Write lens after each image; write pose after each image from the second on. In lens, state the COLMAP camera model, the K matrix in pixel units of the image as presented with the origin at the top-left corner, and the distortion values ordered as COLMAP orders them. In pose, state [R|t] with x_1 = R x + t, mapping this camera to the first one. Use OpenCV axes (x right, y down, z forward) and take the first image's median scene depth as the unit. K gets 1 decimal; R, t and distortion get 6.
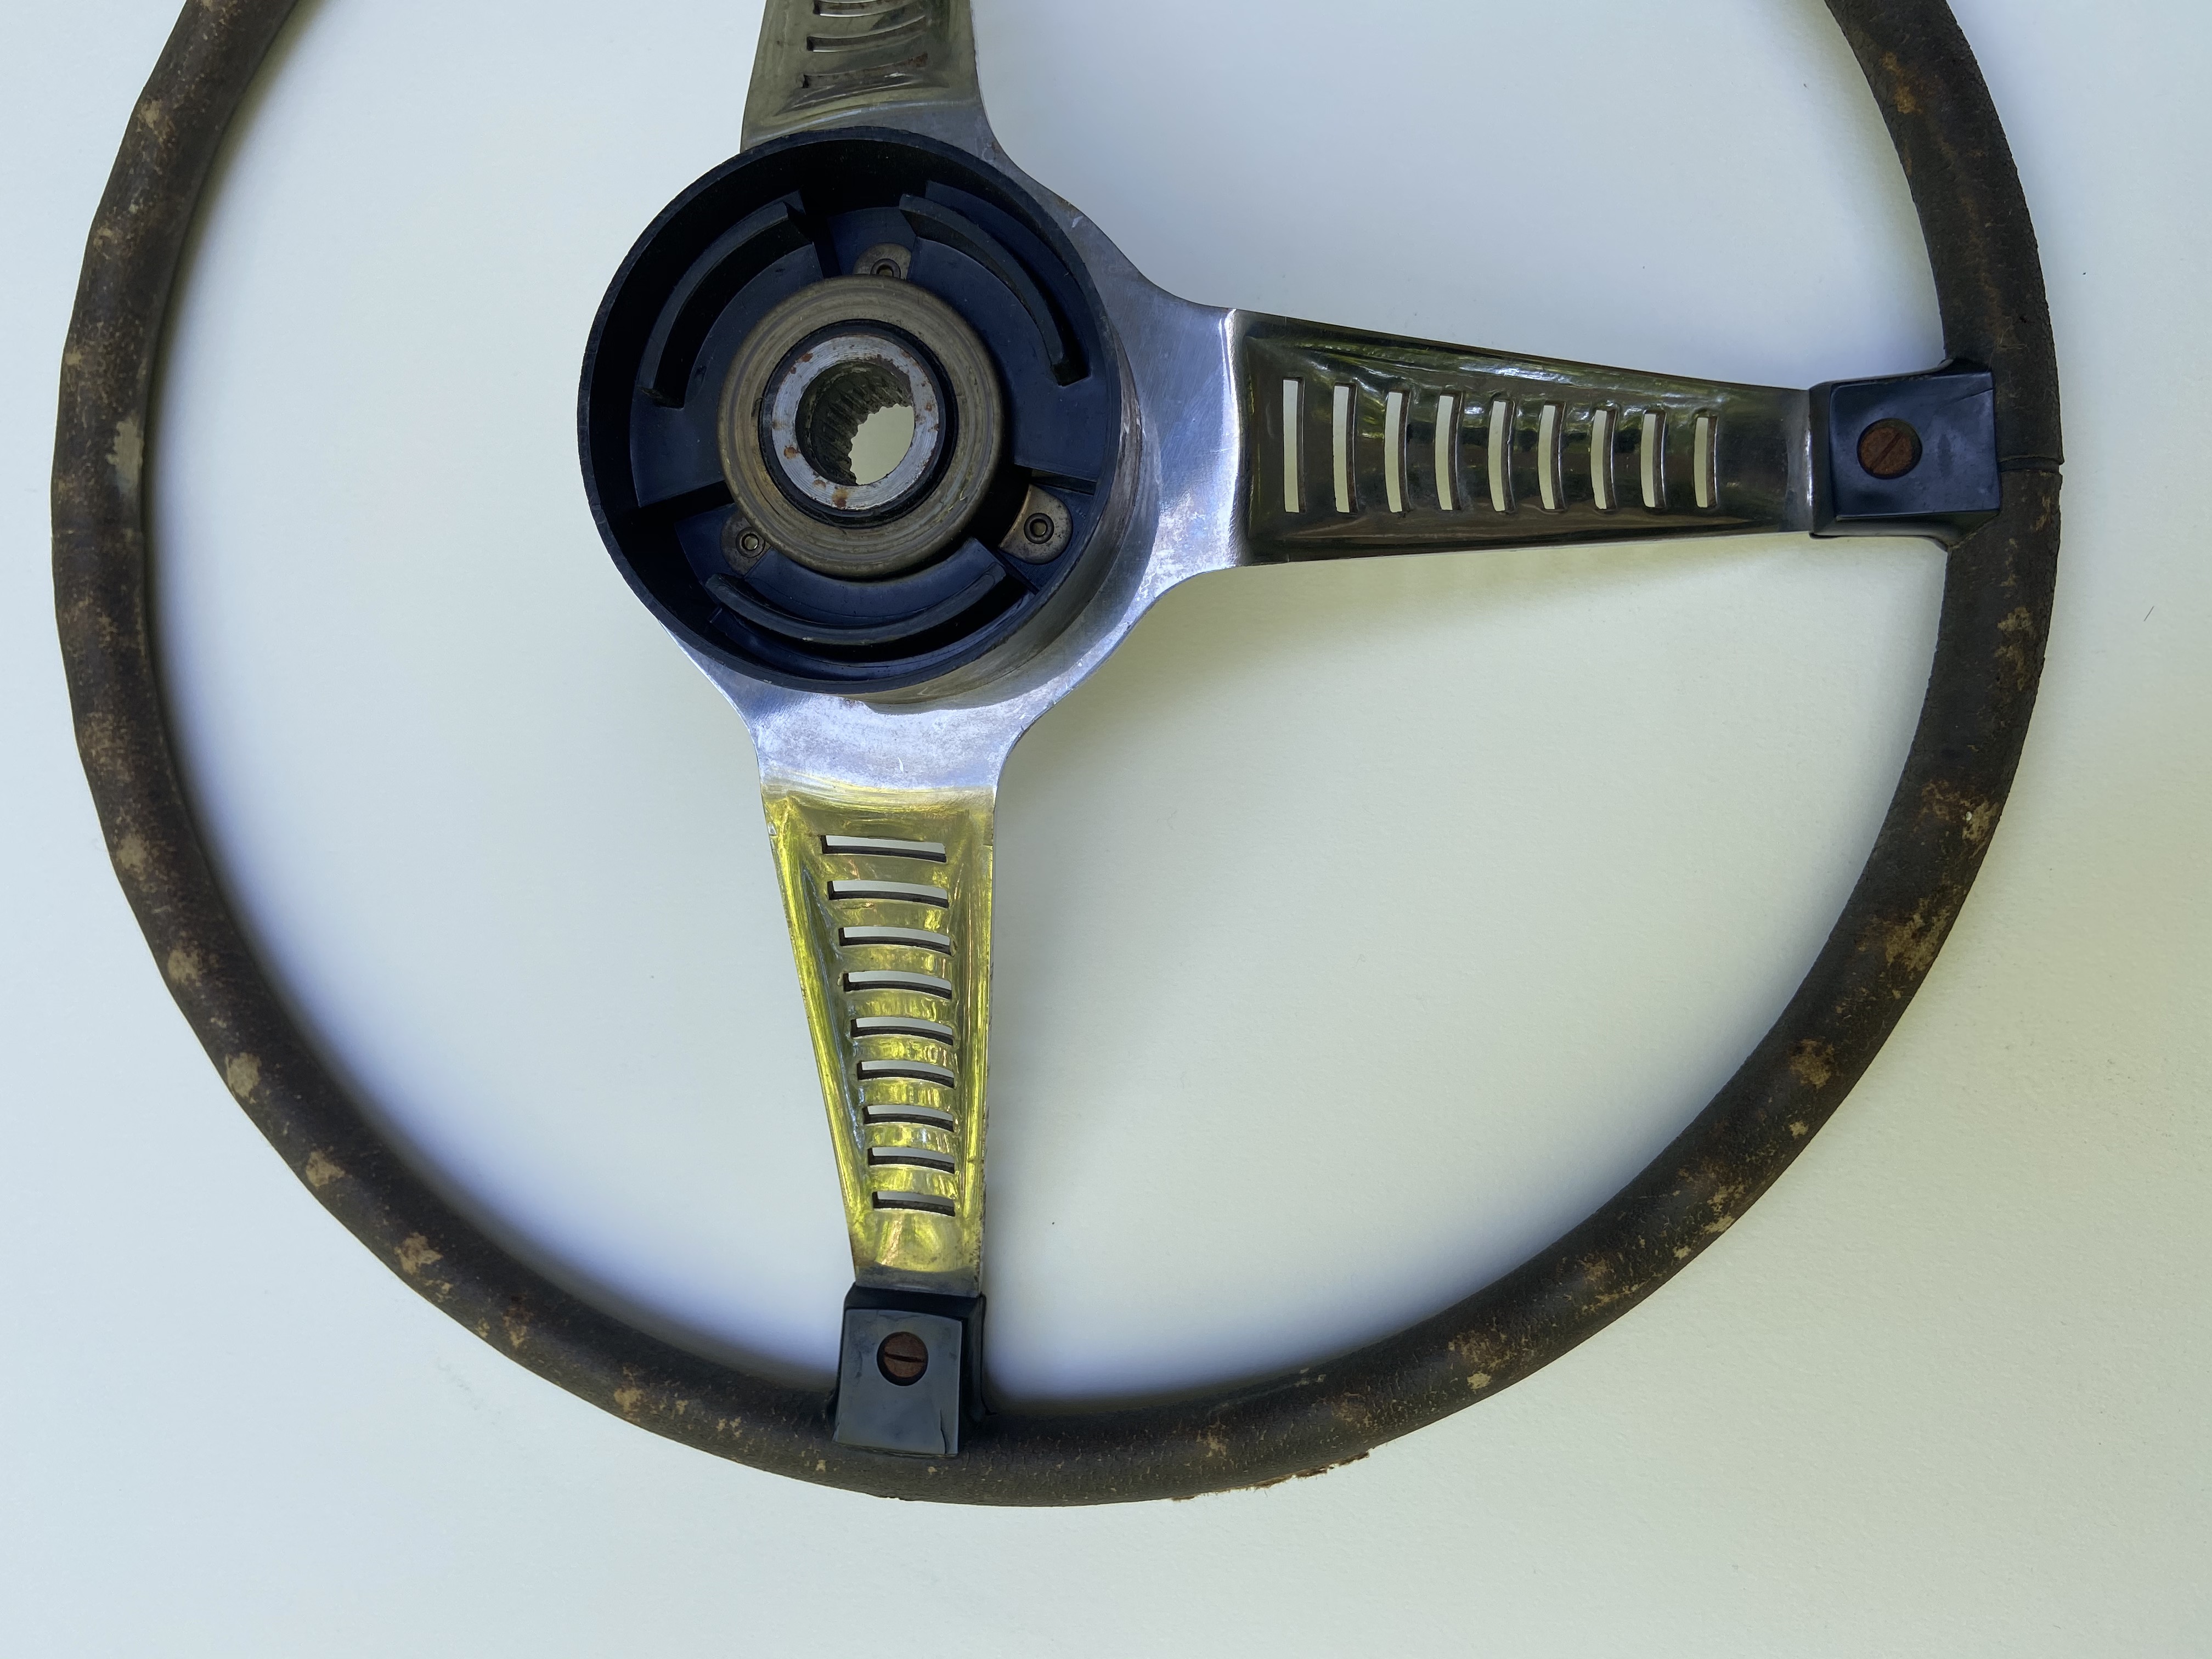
lens RADIAL K [[1699.7, 0, 1070.9], [0, 1699.7, 851.9], [0, 0, 1]] dist [0.109012, -0.150672]
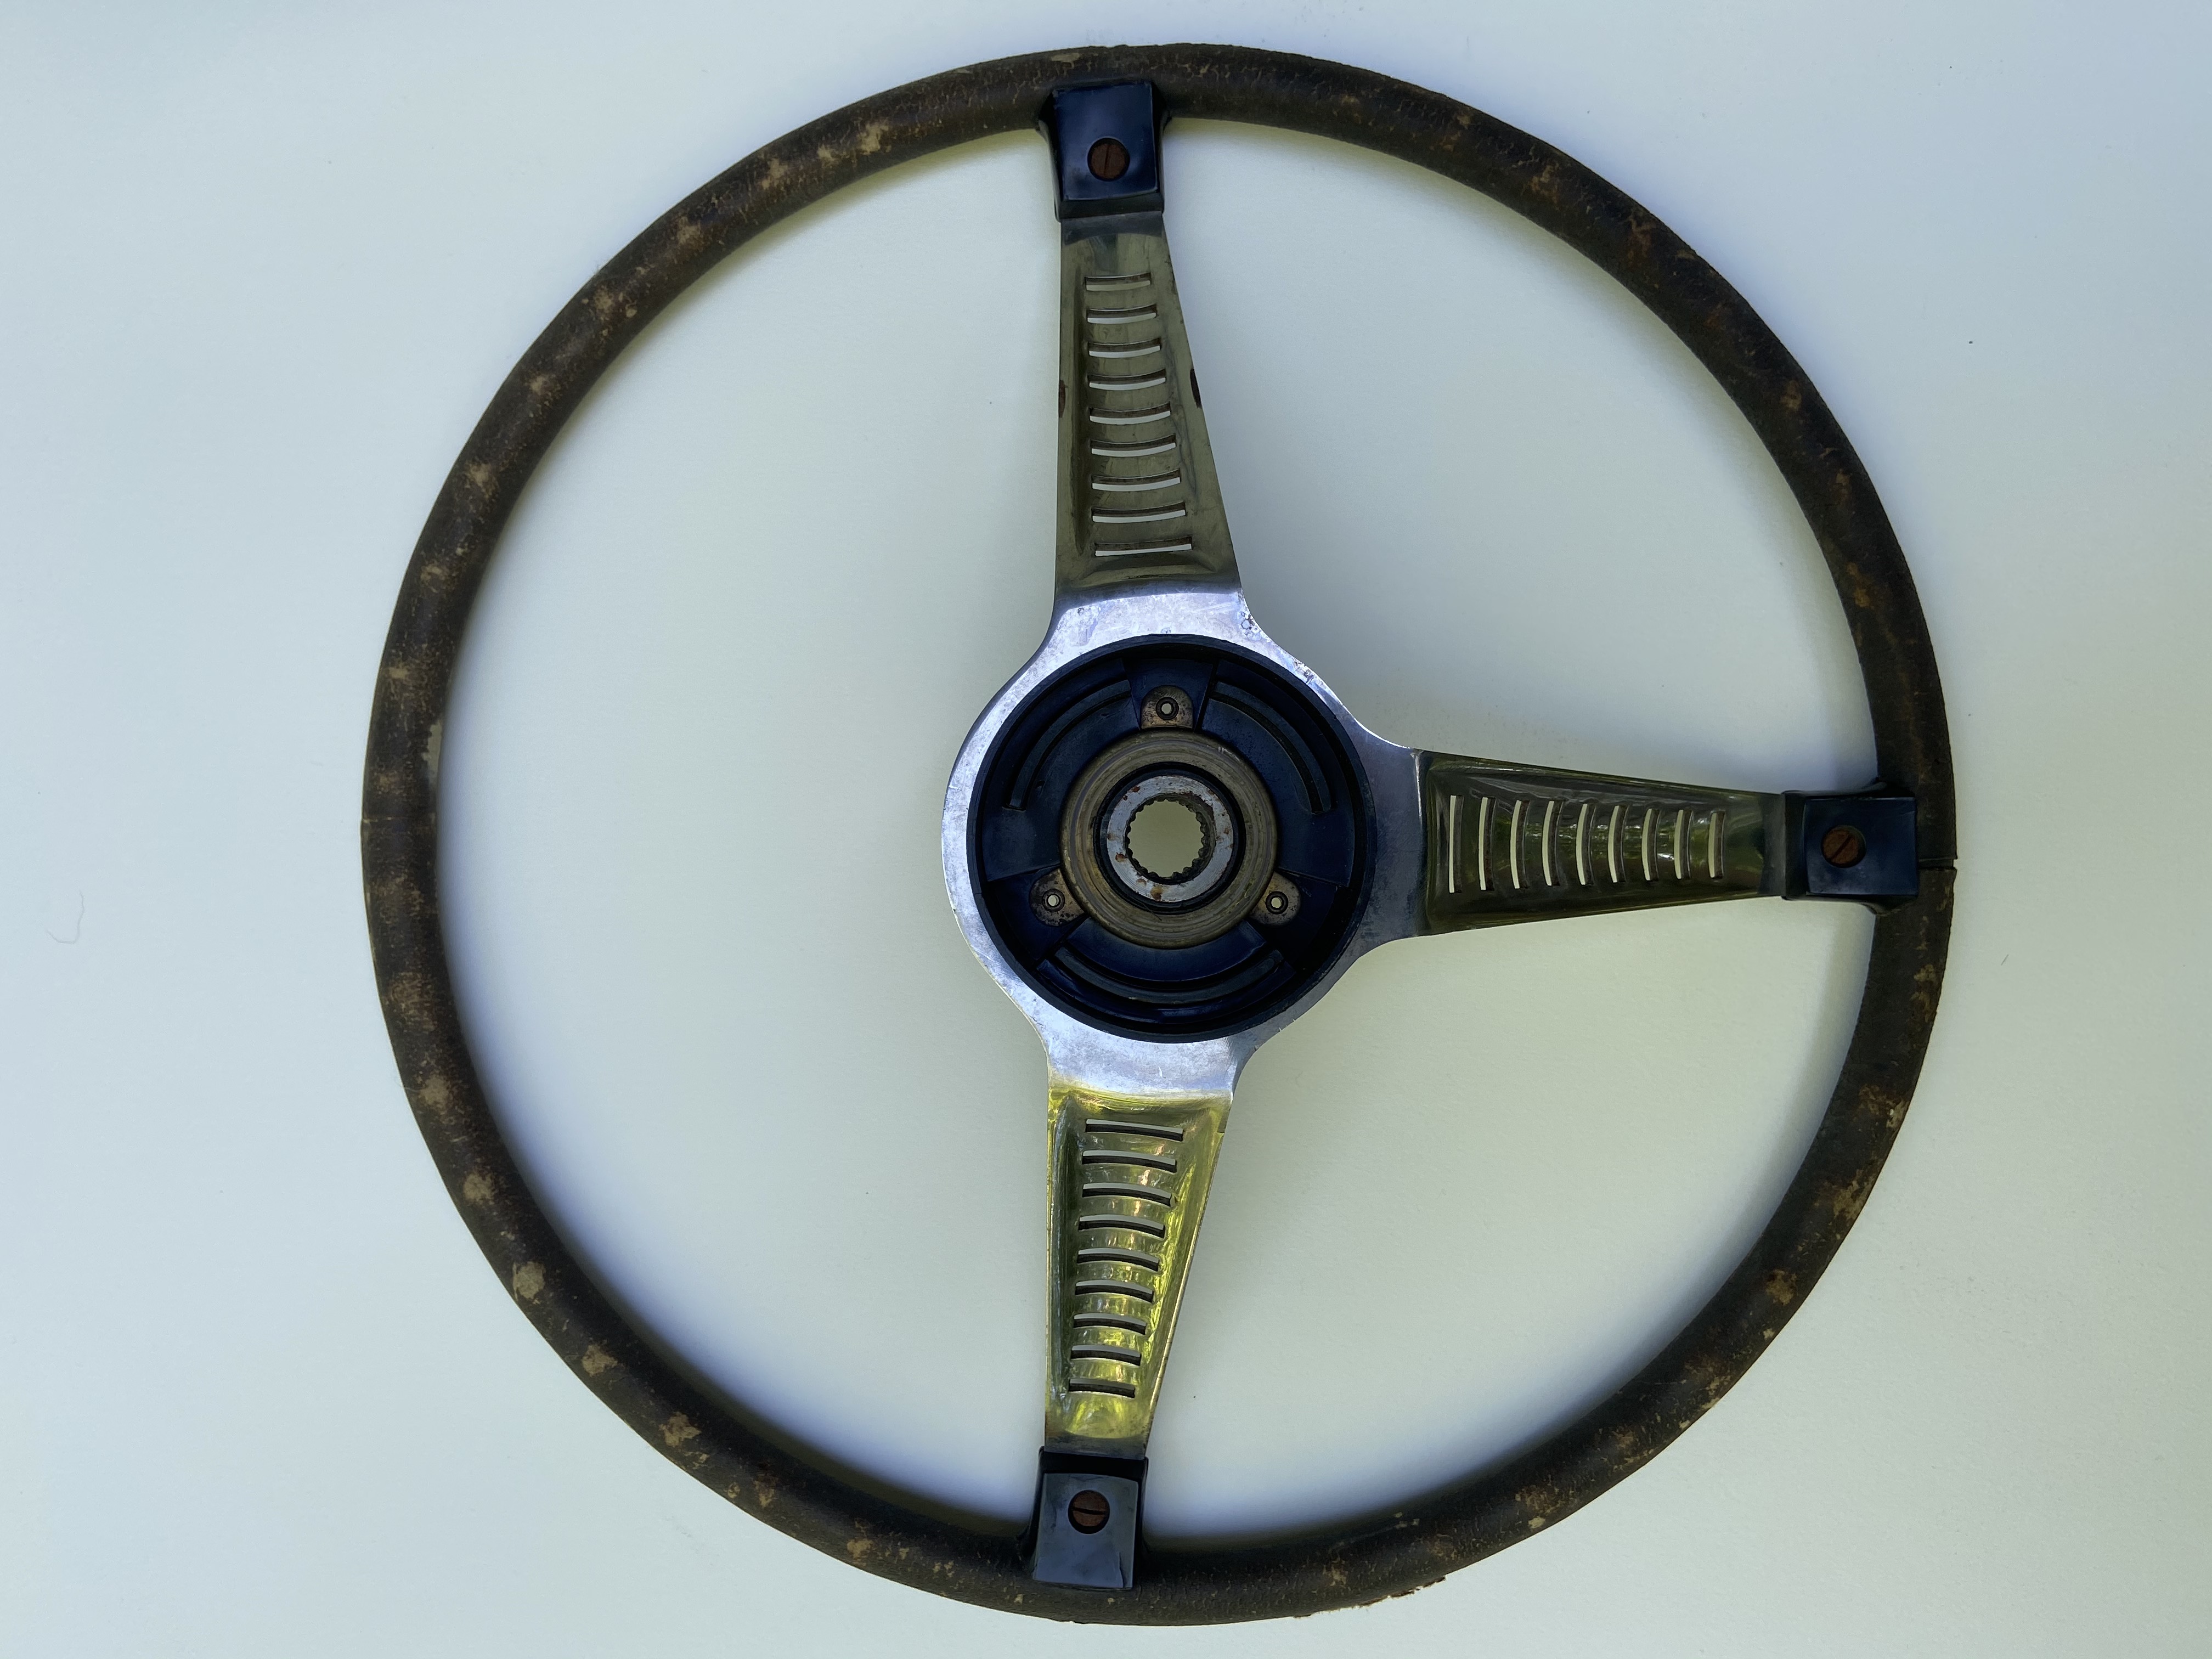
lens RADIAL K [[1699.7, 0, 1066.2], [0, 1699.7, 853.2], [0, 0, 1]] dist [0.109012, -0.150672]
pose [[0.986779, 0.031414, 0.158998, -0.354870], [-0.030433, 0.999500, -0.008603, -0.189751], [-0.159188, 0.003650, 0.987241, -0.265501]]
